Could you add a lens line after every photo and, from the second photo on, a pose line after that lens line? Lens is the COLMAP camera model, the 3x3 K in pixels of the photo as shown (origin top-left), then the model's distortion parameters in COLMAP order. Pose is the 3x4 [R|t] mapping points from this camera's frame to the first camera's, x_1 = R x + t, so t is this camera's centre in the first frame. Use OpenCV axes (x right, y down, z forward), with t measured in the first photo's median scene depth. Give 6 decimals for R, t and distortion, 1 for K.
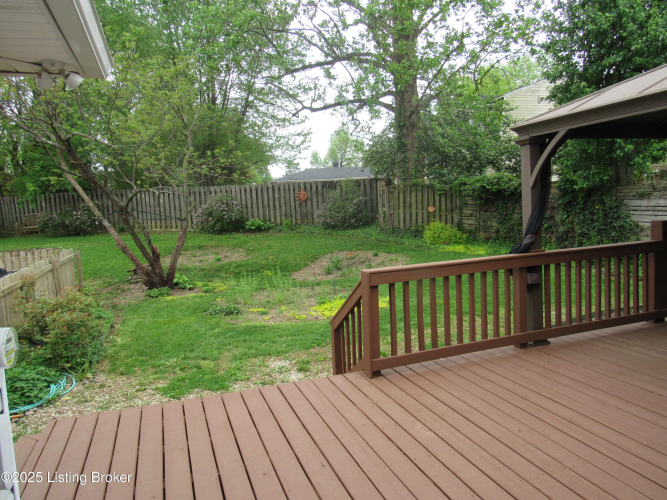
lens RADIAL K [[476.9, 0, 331.9], [0, 476.9, 250.5], [0, 0, 1]] dist [-0.030394, 0.011940]
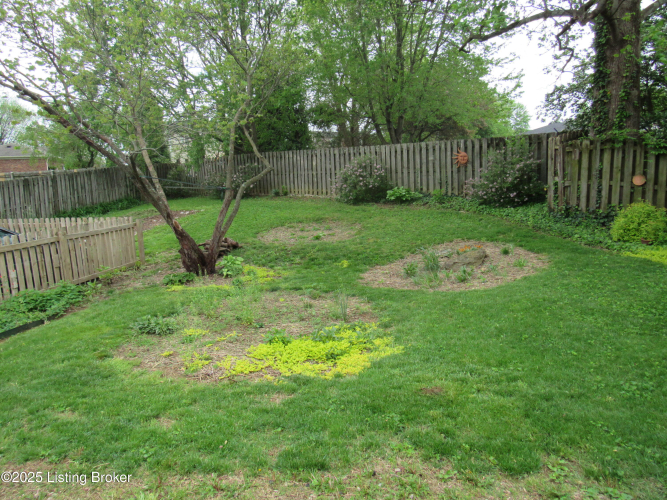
lens RADIAL K [[476.9, 0, 335.1], [0, 476.9, 249.6], [0, 0, 1]] dist [-0.030394, 0.011940]
pose [[0.854566, 0.093518, -0.510854, 0.181365], [-0.052057, 0.994124, 0.094906, -0.034748], [0.516727, -0.054510, 0.854413, 0.272194]]
